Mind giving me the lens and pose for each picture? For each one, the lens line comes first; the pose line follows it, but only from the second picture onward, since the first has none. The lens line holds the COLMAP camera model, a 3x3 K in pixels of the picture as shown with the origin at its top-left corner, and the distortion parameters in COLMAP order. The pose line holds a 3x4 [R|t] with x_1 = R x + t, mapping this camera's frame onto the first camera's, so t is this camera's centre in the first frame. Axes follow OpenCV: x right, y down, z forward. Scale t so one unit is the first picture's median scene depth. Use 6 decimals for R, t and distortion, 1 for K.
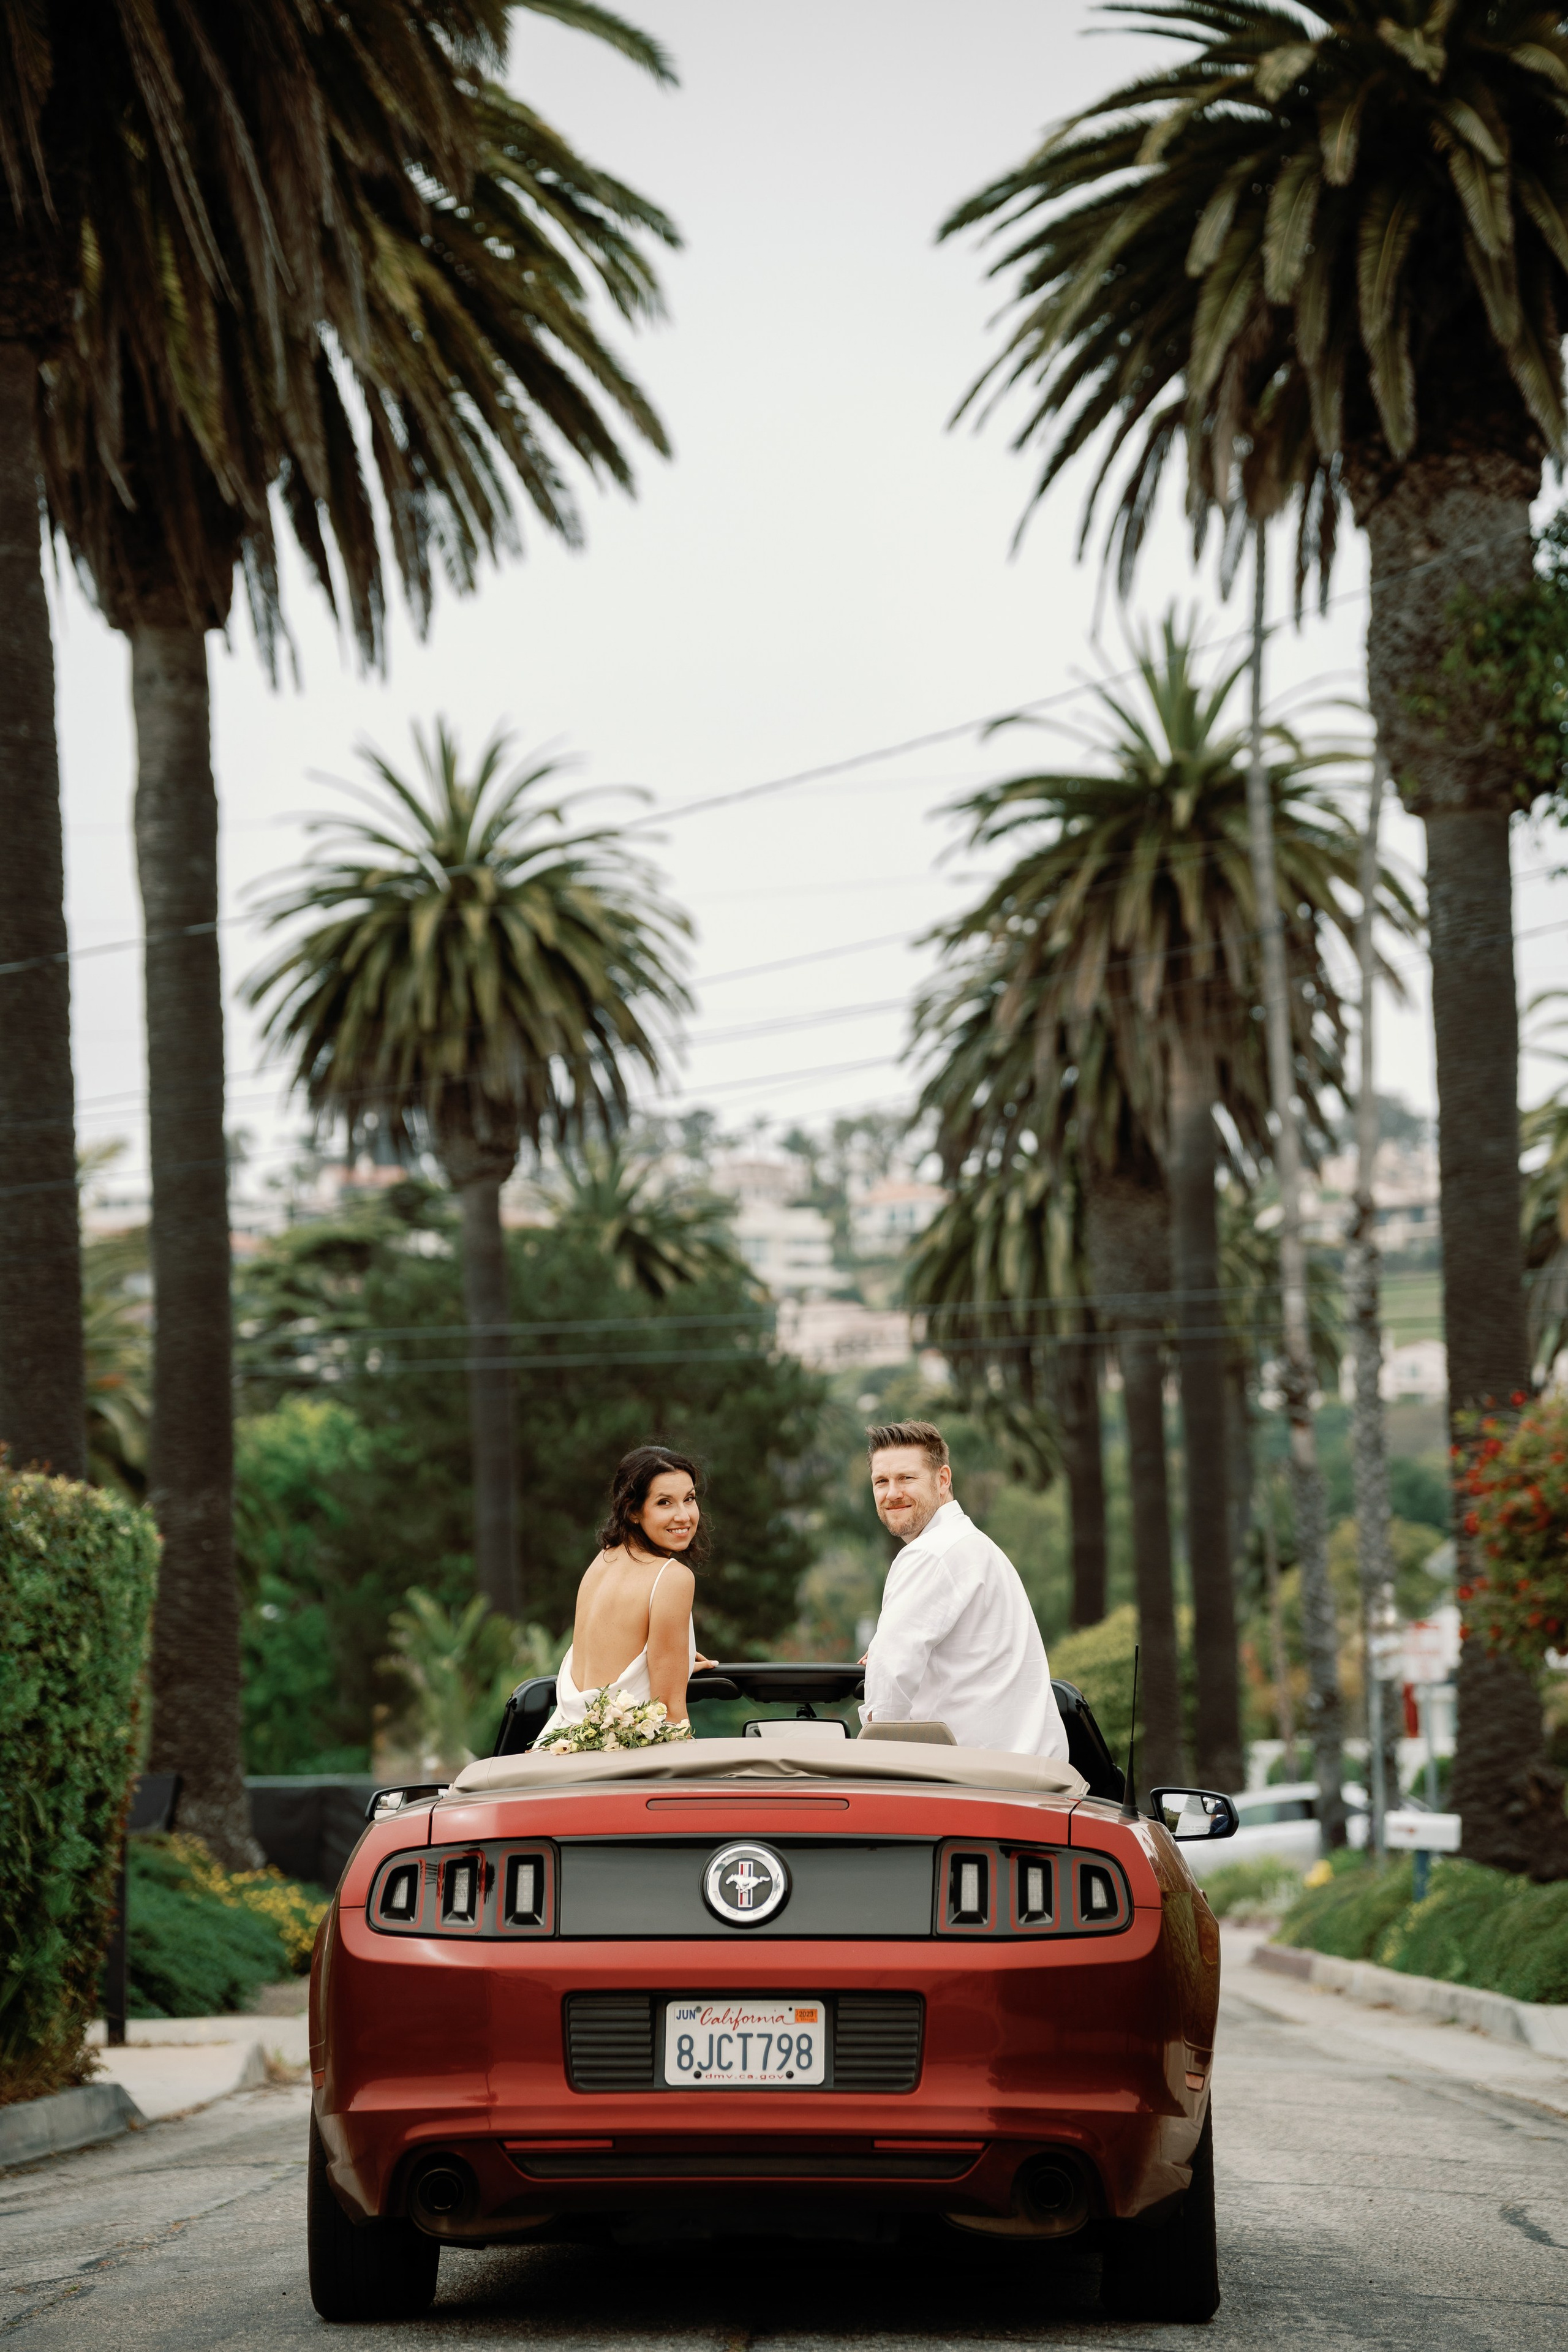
lens RADIAL K [[6907.0, 0, 735.2], [0, 6907.0, 1172.6], [0, 0, 1]] dist [1.670193, 0.189518]
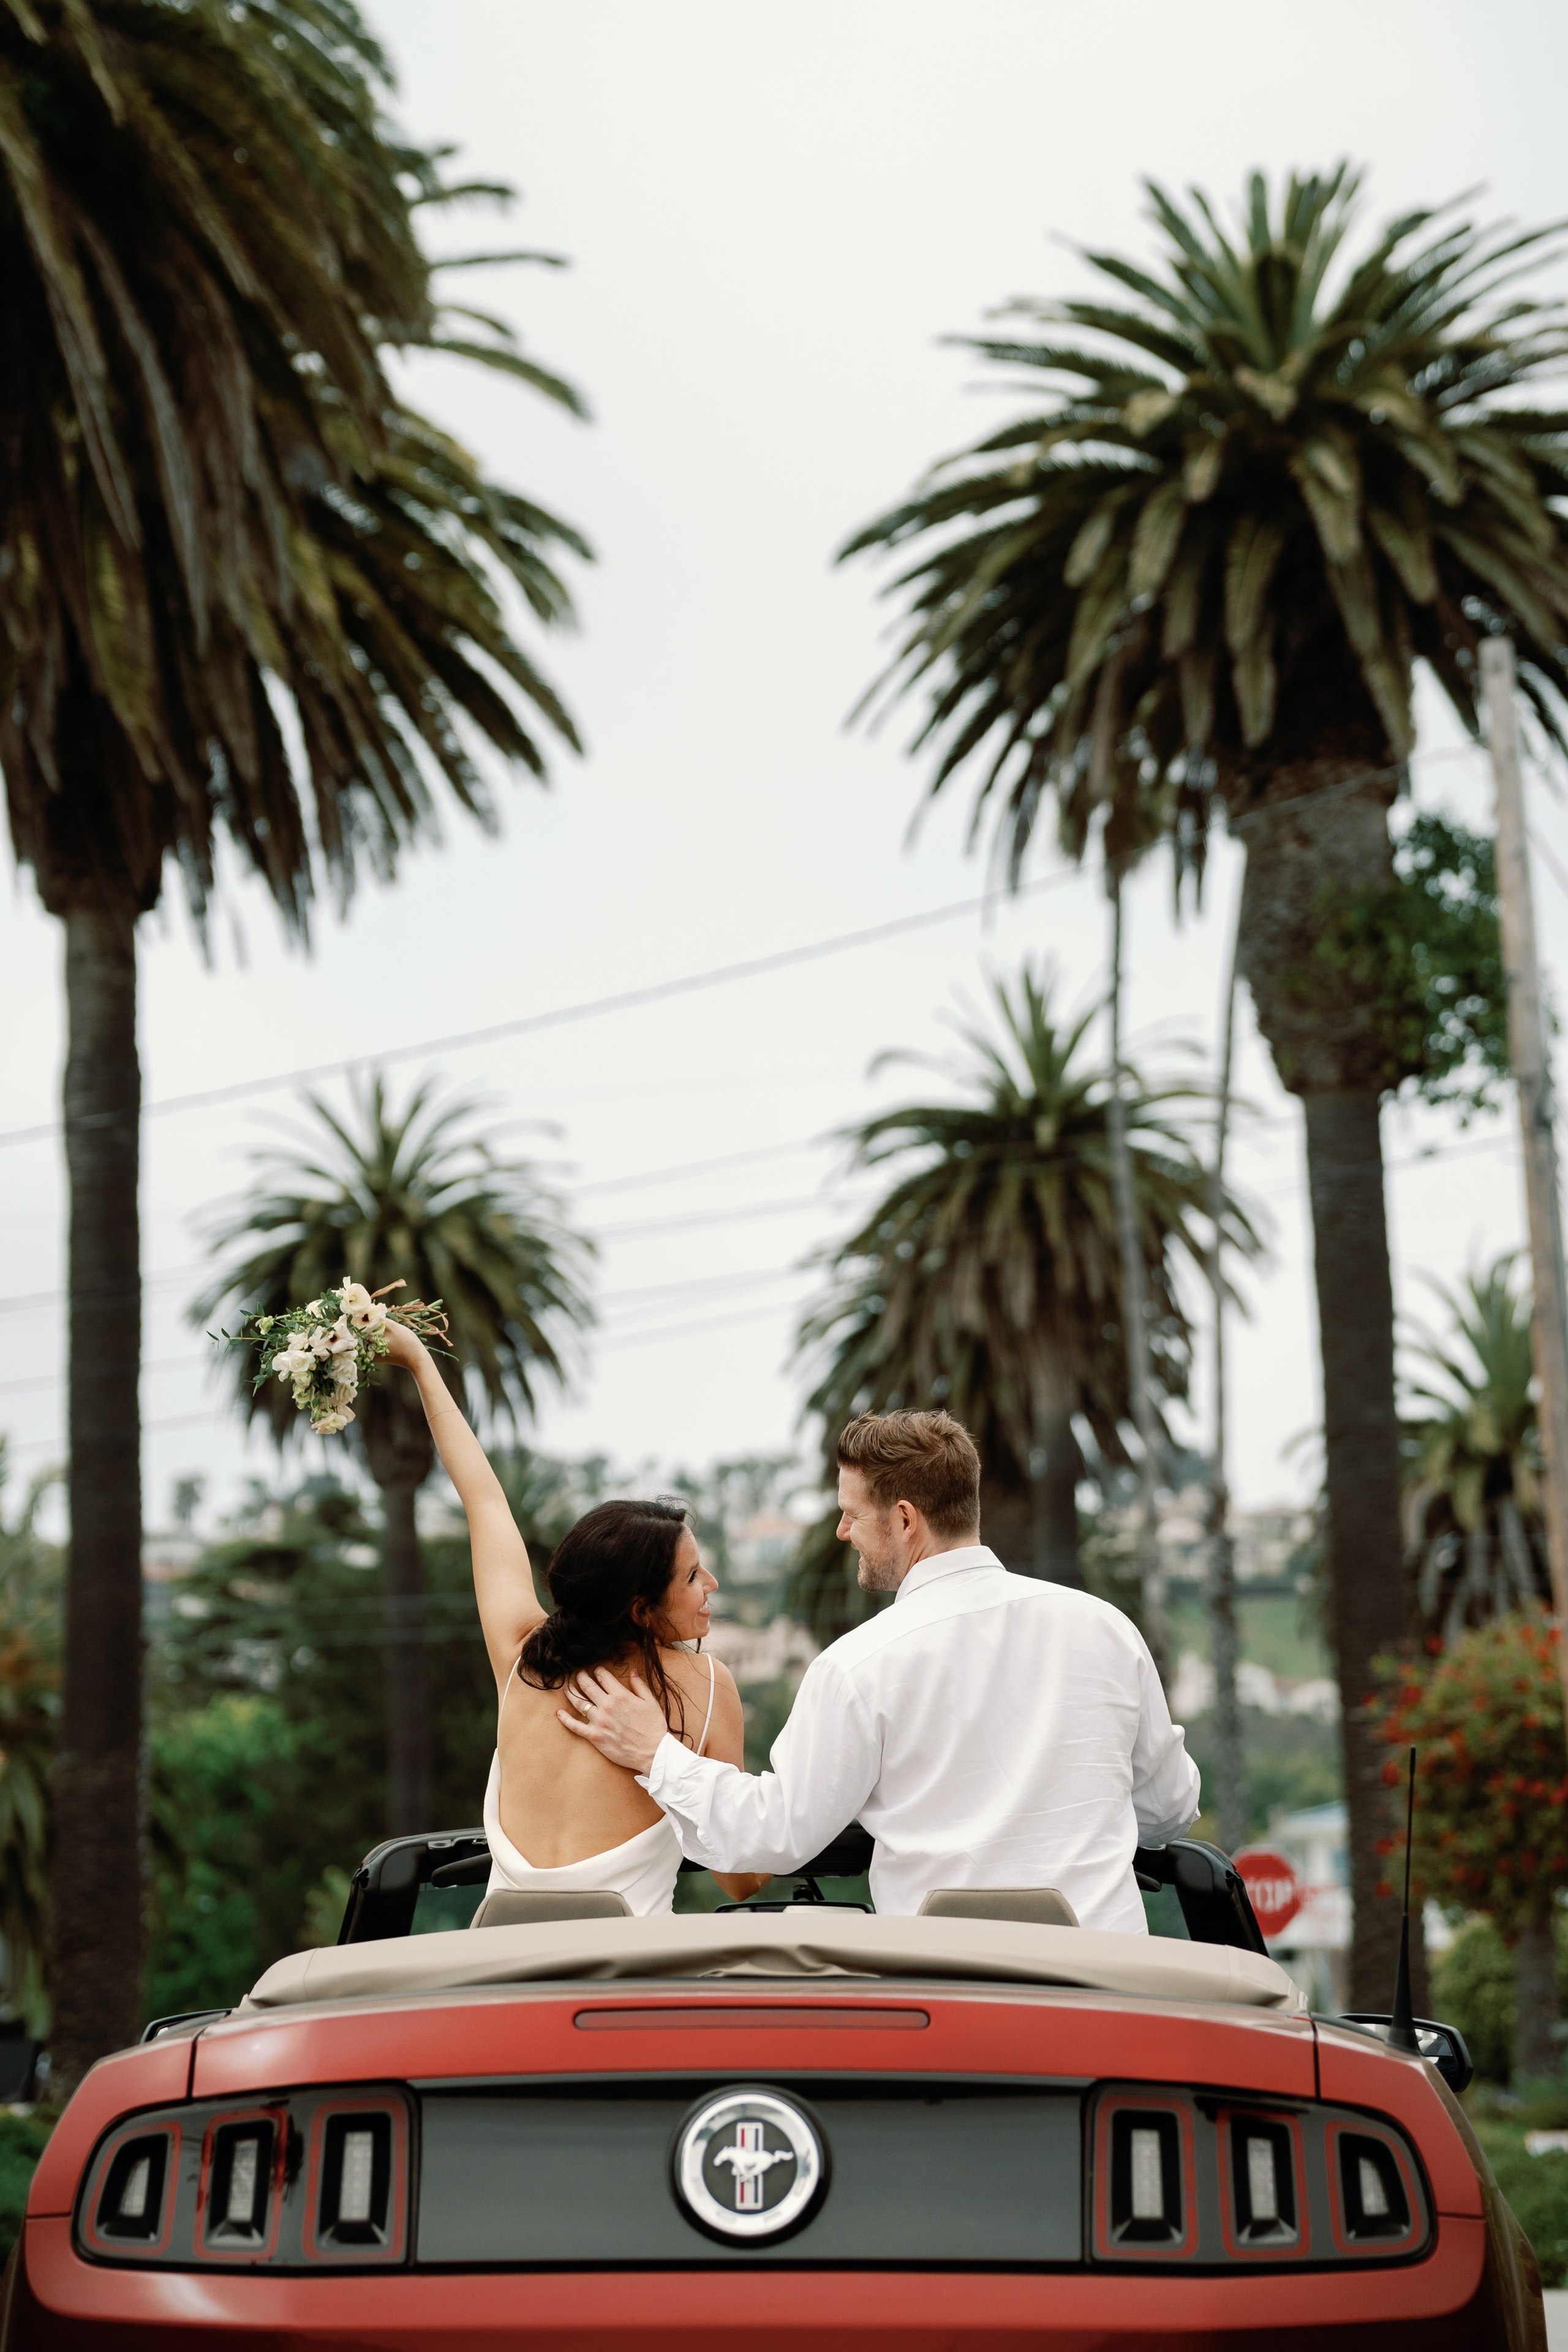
lens RADIAL K [[5381.5, 0, 748.7], [0, 5381.5, 1074.3], [0, 0, 1]] dist [0.847200, 0.387209]
pose [[0.999707, 0.004382, 0.023795, -0.003443], [-0.002204, 0.995864, -0.090827, 0.019723], [-0.024094, 0.090748, 0.995582, 0.197726]]
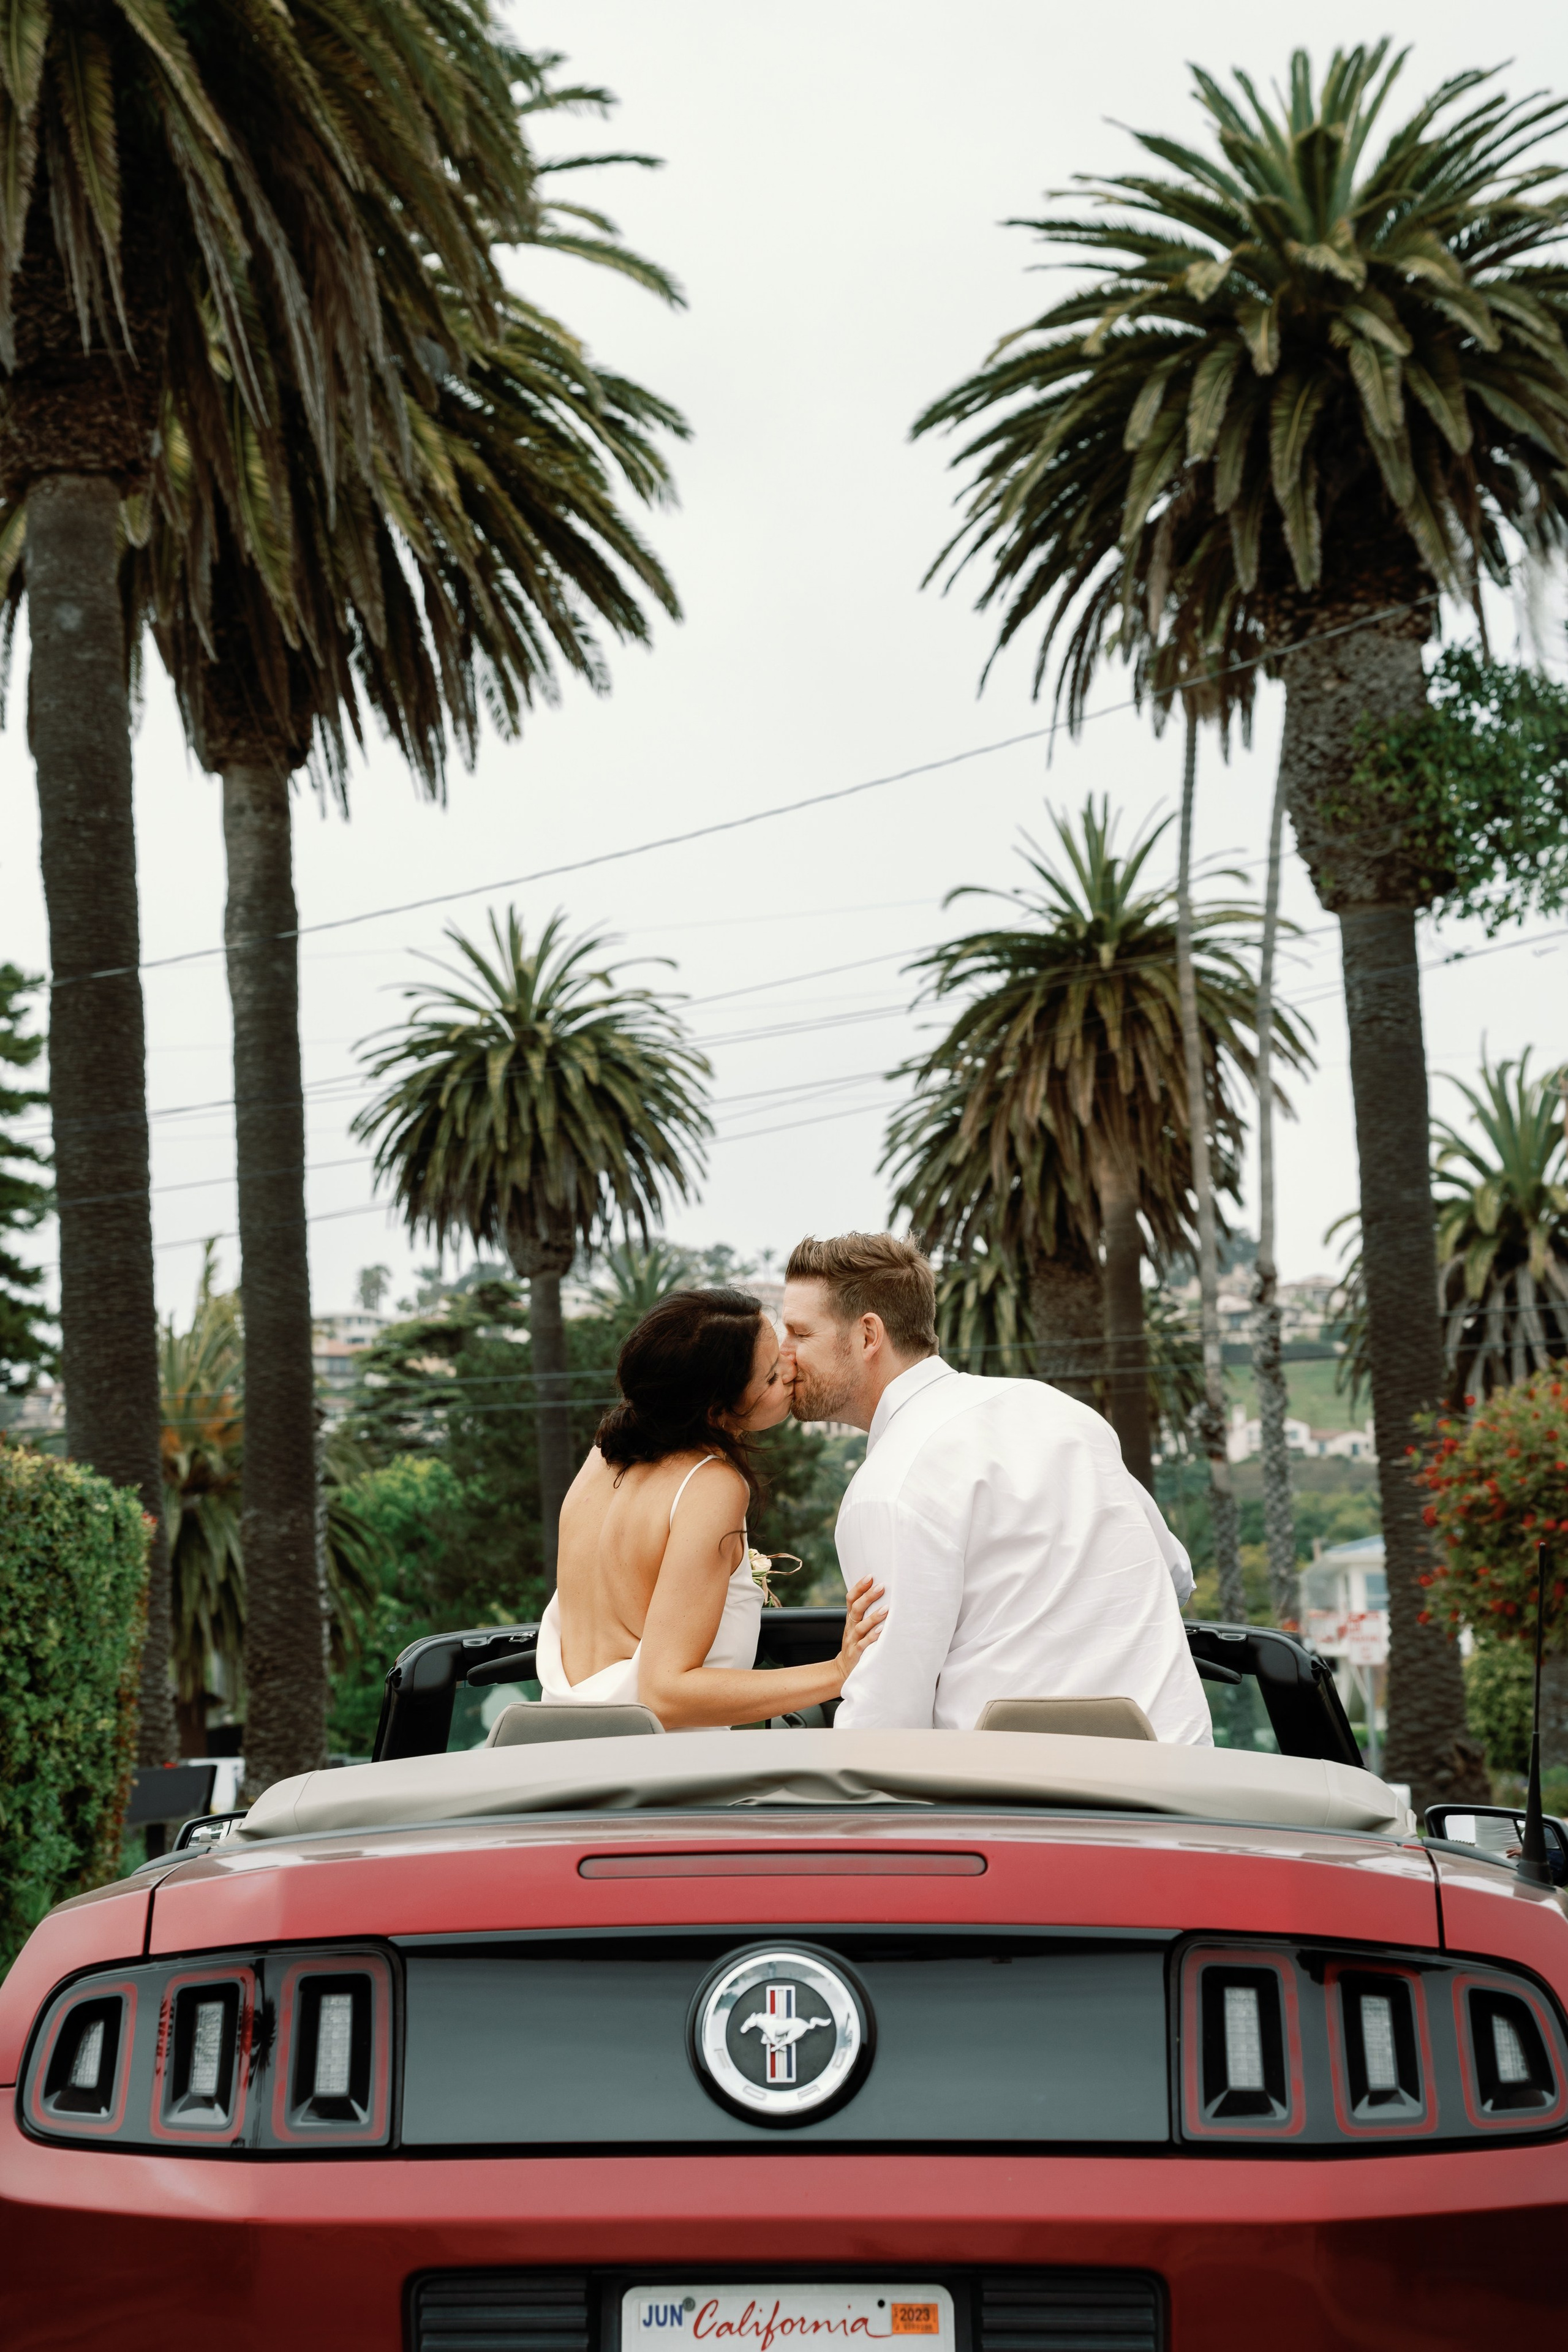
lens RADIAL K [[4562.7, 0, 667.5], [0, 4562.7, 1129.7], [0, 0, 1]] dist [0.648806, 0.243516]
pose [[0.999742, -0.014908, -0.017119, 0.000037], [0.014094, 0.998807, -0.046744, 0.019327], [0.017796, 0.046491, 0.998760, 0.242150]]
